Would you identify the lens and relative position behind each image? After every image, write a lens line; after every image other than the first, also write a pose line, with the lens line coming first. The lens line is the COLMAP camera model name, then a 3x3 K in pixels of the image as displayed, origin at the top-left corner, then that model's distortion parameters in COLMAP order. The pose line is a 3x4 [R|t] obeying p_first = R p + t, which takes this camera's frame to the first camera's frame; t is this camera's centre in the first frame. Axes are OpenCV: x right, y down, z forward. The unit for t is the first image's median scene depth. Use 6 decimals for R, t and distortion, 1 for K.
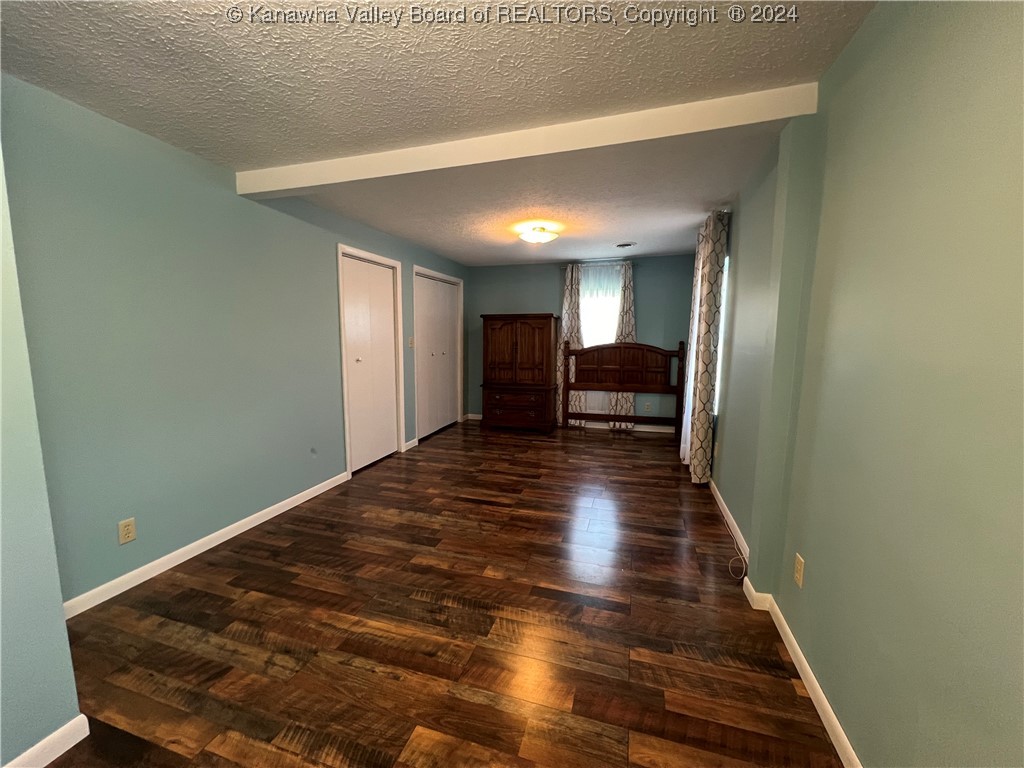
lens RADIAL K [[408.4, 0, 510.2], [0, 408.4, 383.8], [0, 0, 1]] dist [-0.000948, -0.000047]
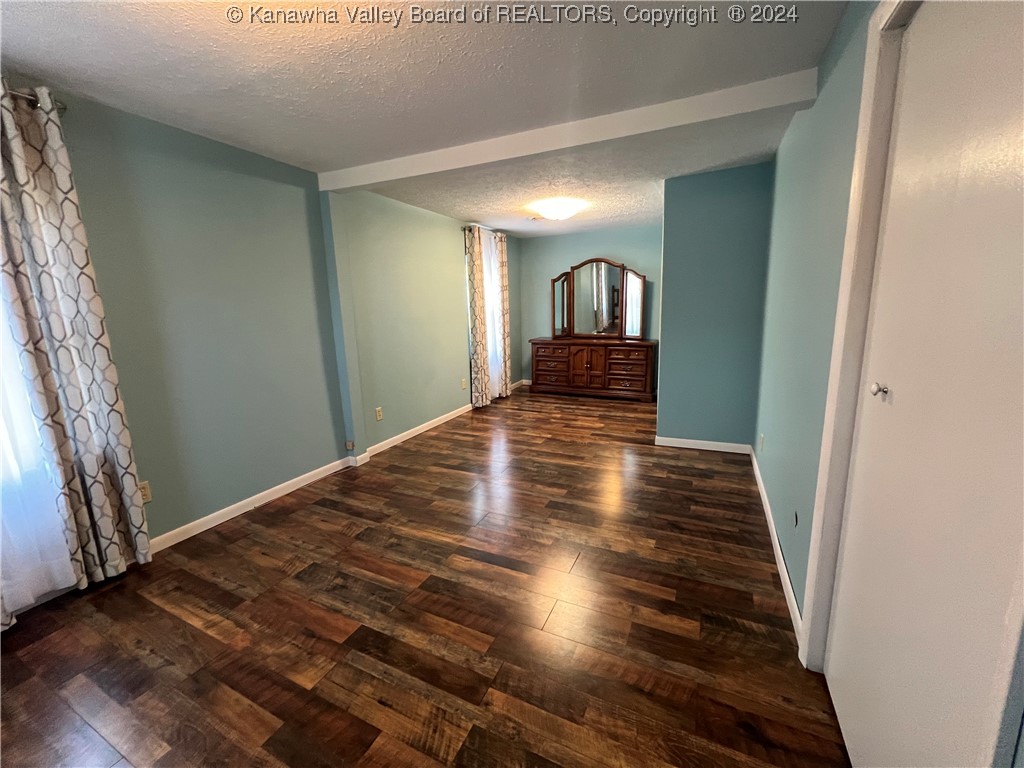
lens RADIAL K [[408.4, 0, 509.9], [0, 408.4, 380.6], [0, 0, 1]] dist [-0.000948, -0.000047]
pose [[-0.987924, 0.000195, 0.154937, -0.200177], [0.045921, 0.955438, 0.291598, -0.191849], [-0.147976, 0.295192, -0.943909, 1.584109]]
